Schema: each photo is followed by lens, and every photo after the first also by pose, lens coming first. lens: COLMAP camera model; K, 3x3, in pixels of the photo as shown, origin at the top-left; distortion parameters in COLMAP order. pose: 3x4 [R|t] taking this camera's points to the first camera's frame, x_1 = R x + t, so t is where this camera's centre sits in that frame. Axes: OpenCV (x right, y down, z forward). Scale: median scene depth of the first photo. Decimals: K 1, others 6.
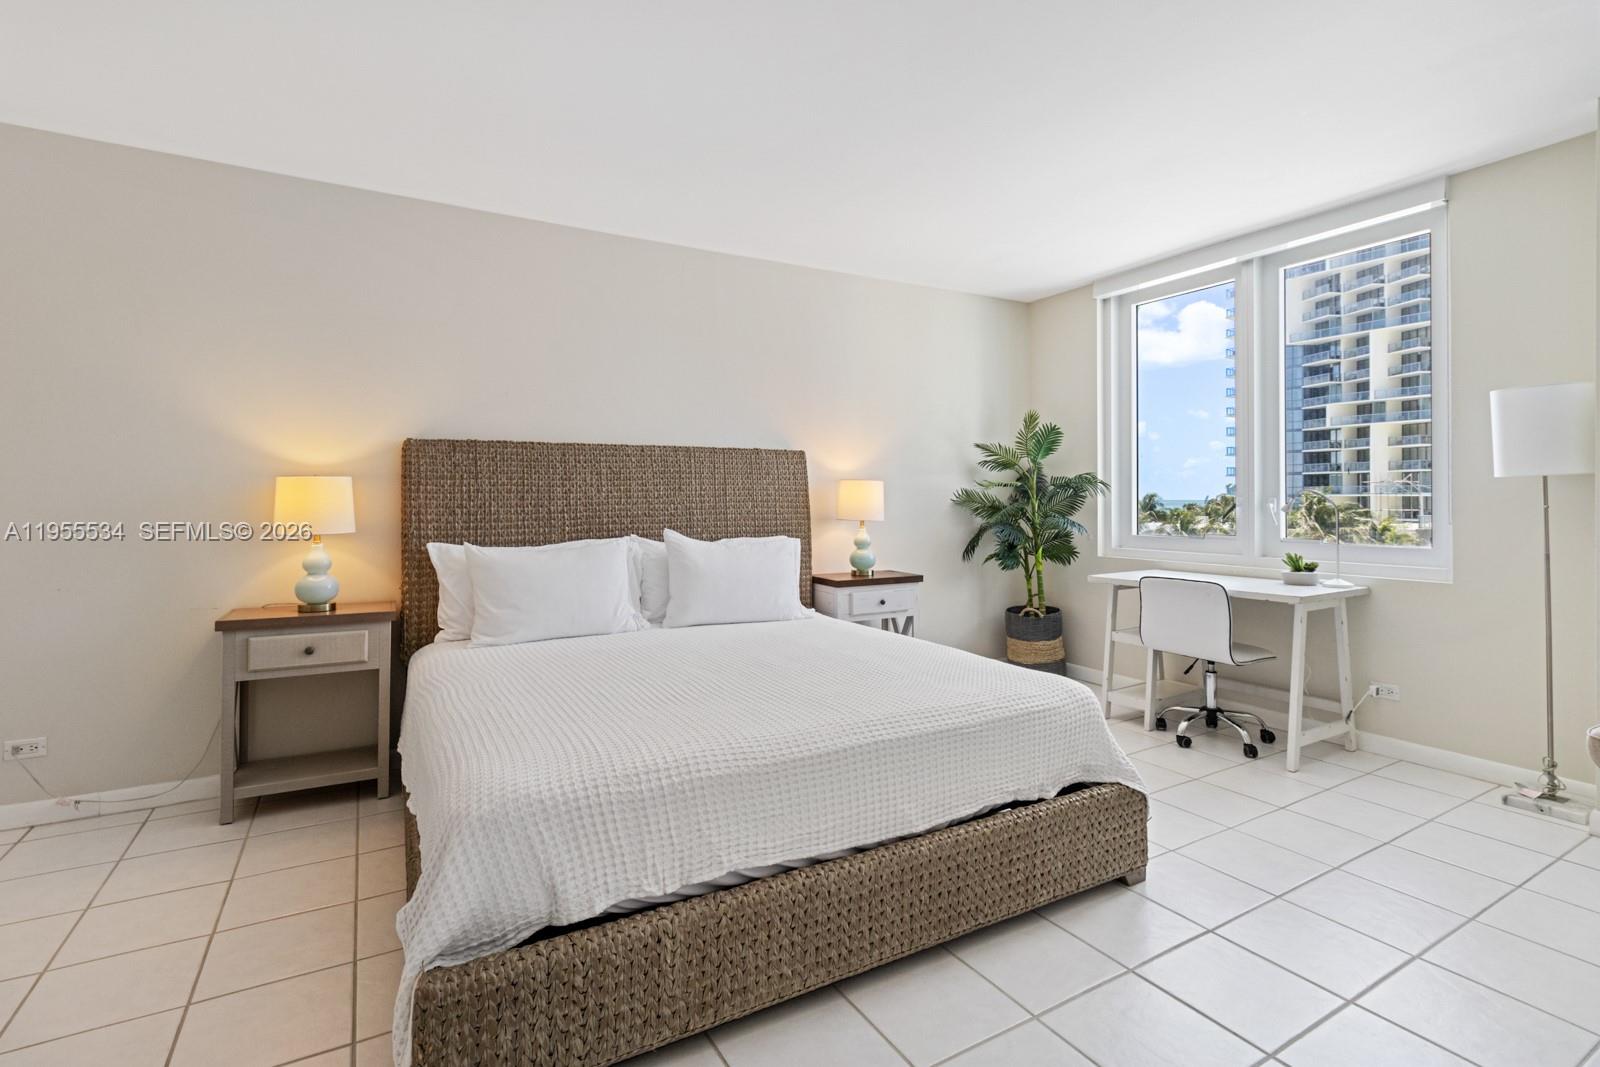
lens RADIAL K [[752.1, 0, 796.4], [0, 752.1, 489.6], [0, 0, 1]] dist [0.000058, -0.000545]
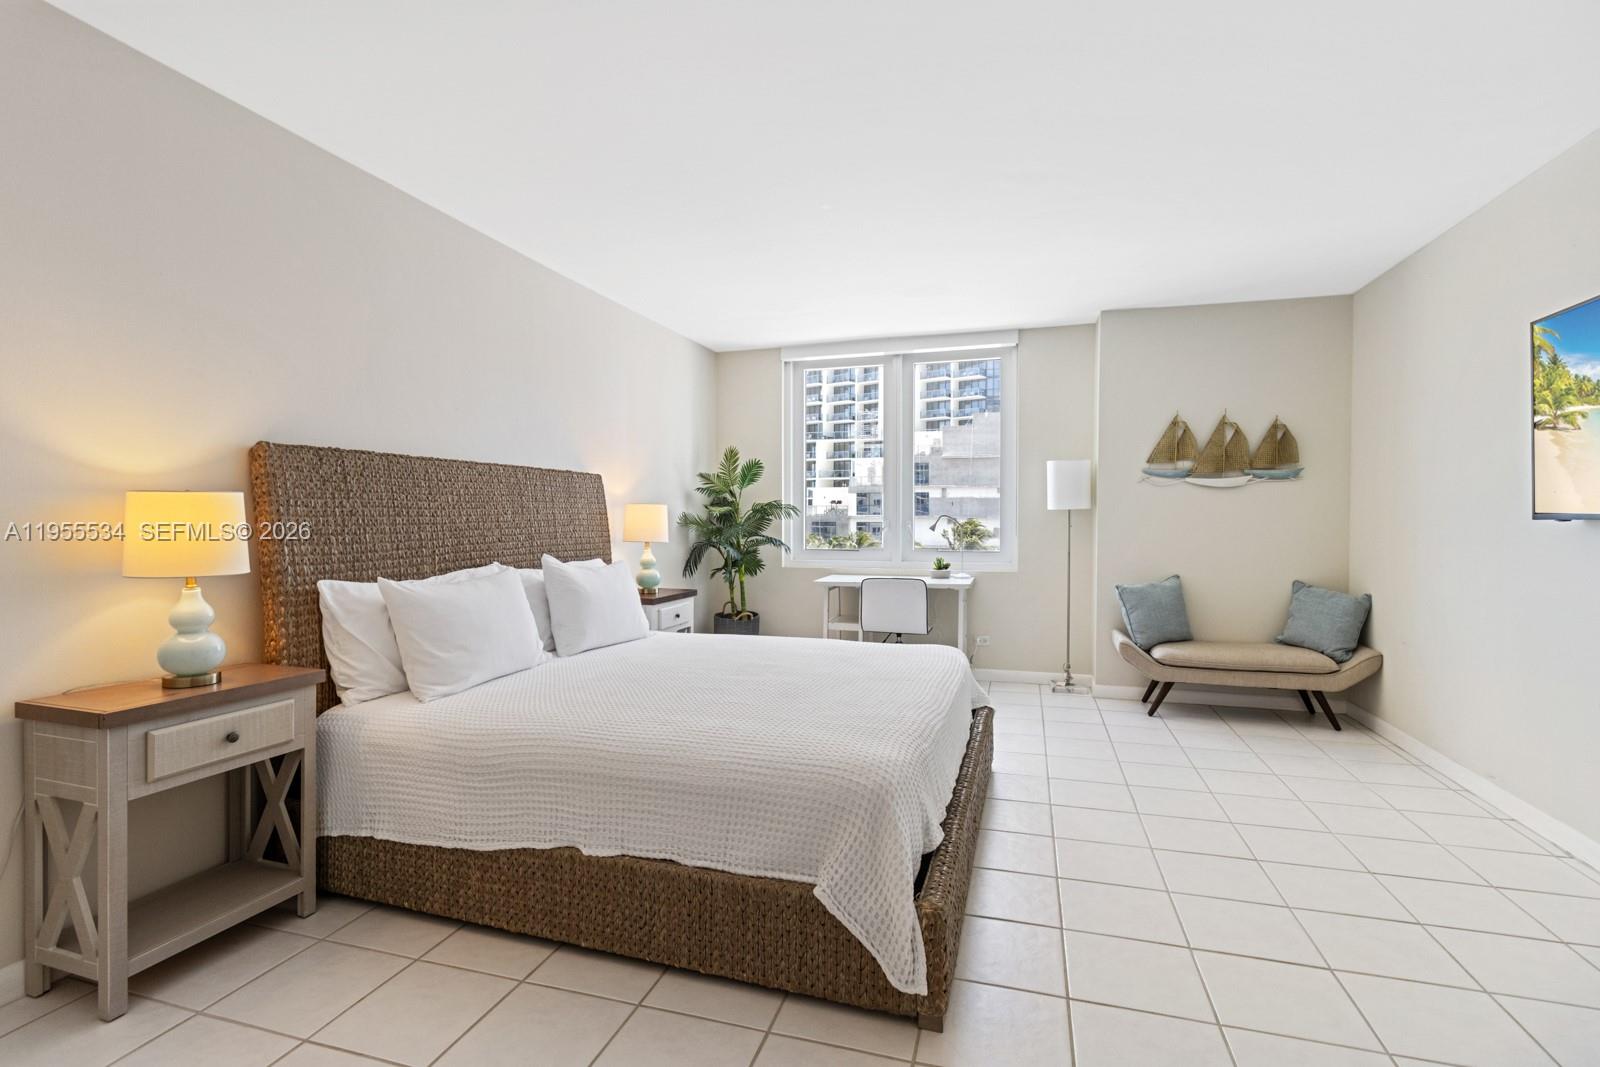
lens RADIAL K [[763.7, 0, 779.4], [0, 763.7, 528.5], [0, 0, 1]] dist [0.000536, -0.000322]
pose [[0.732278, -0.007614, 0.680963, -0.612981], [-0.009276, 0.999733, 0.021154, -0.003571], [-0.680943, -0.021807, 0.732012, 0.094911]]
